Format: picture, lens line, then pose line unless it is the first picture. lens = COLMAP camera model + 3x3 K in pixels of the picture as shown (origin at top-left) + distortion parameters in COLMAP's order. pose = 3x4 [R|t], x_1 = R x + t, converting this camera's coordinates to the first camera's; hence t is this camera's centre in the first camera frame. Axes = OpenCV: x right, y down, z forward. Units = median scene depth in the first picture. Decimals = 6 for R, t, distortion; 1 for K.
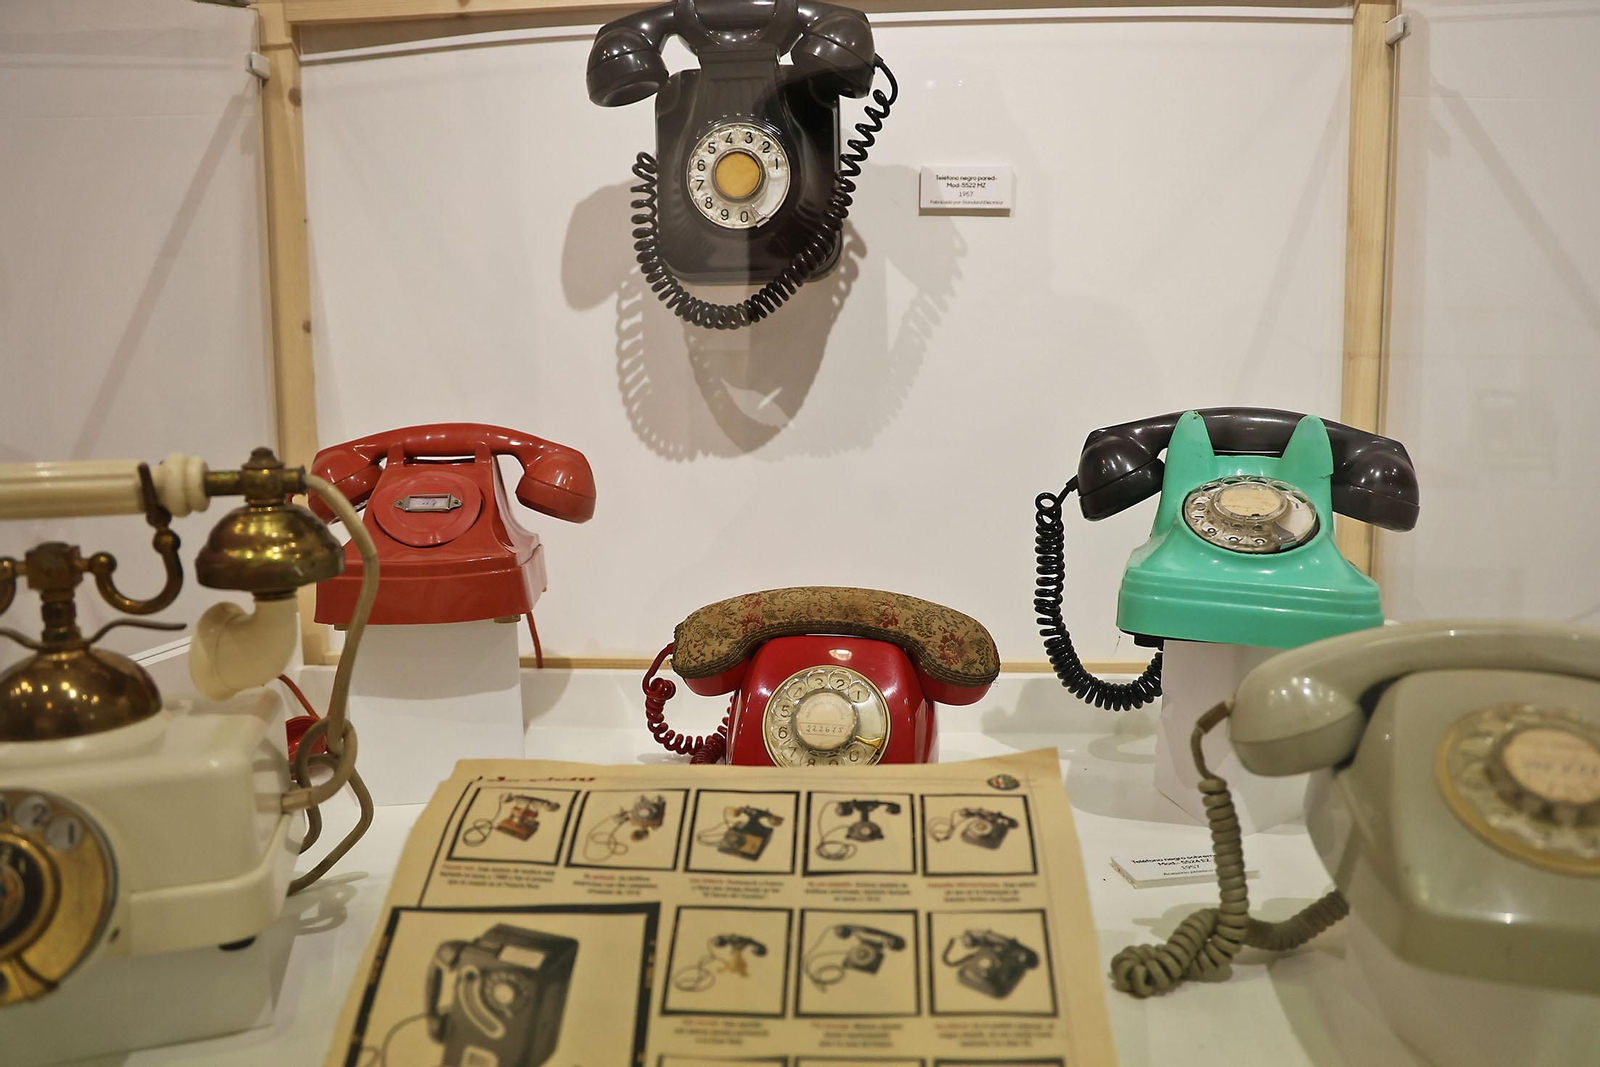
lens RADIAL K [[1116.4, 0, 795.3], [0, 1116.4, 531.2], [0, 0, 1]] dist [-0.078515, 0.057764]
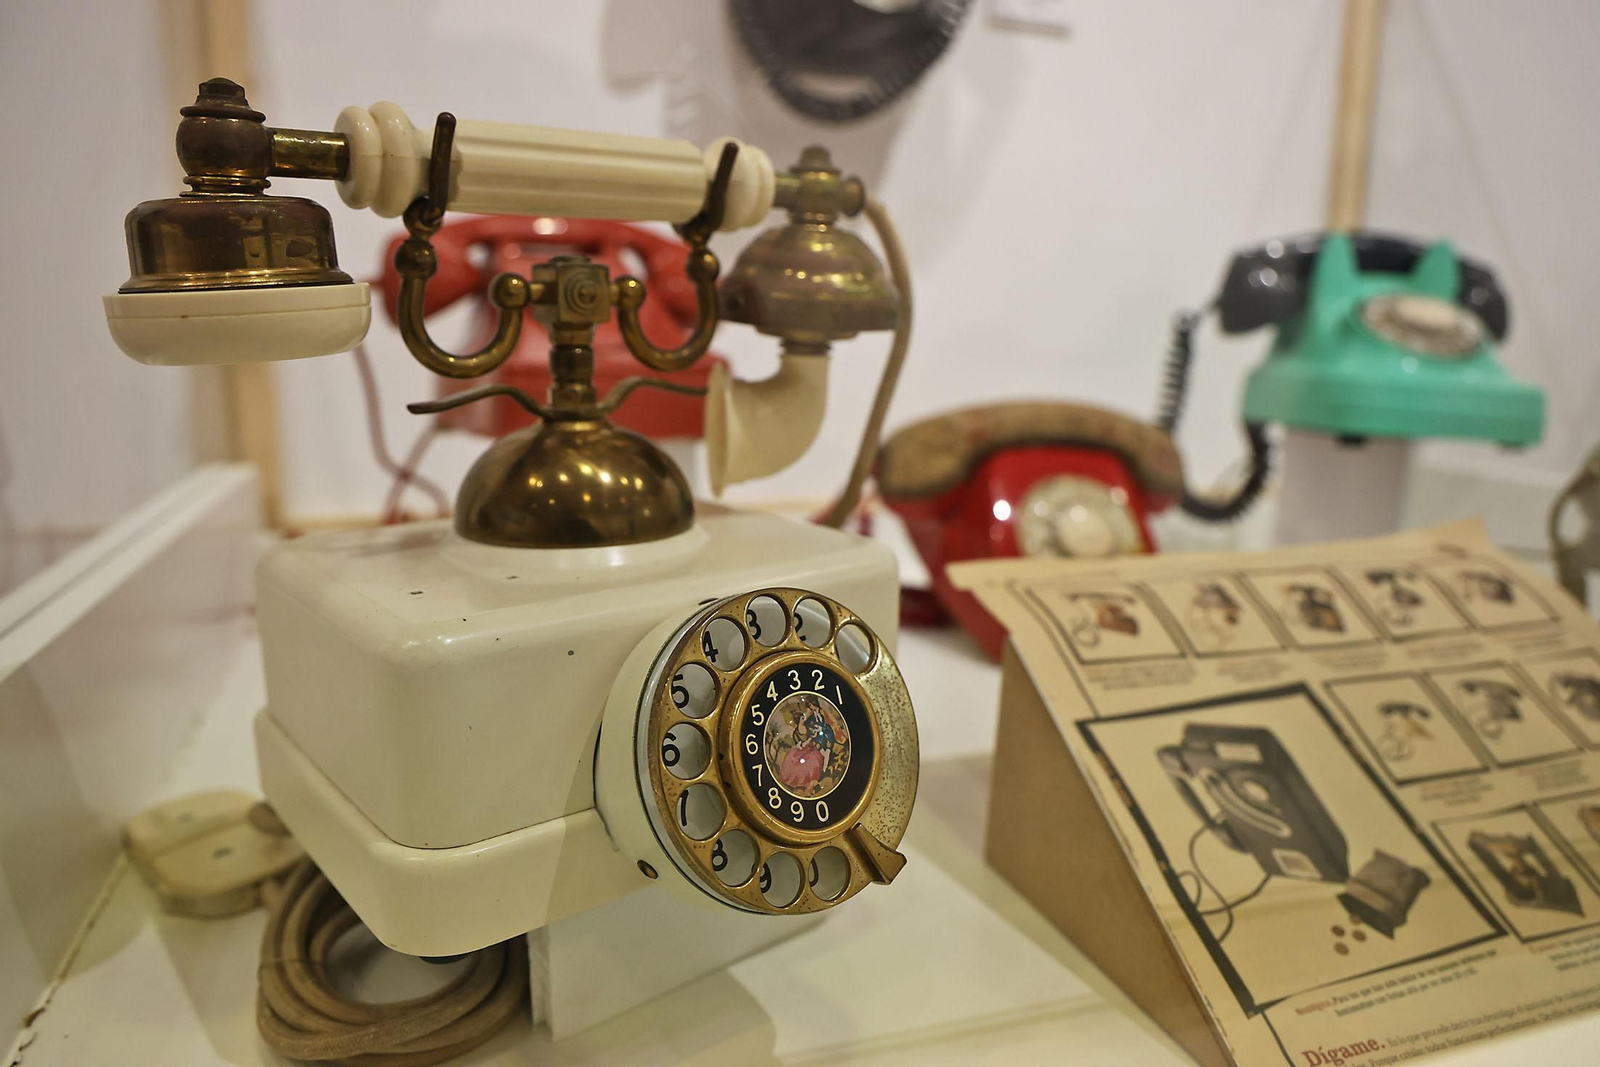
lens RADIAL K [[1116.4, 0, 807.3], [0, 1116.4, 537.7], [0, 0, 1]] dist [-0.078515, 0.057764]
pose [[0.923254, -0.046525, 0.381362, -0.823966], [0.012520, 0.995757, 0.091168, 0.124587], [-0.383986, -0.079396, 0.919919, 0.319003]]
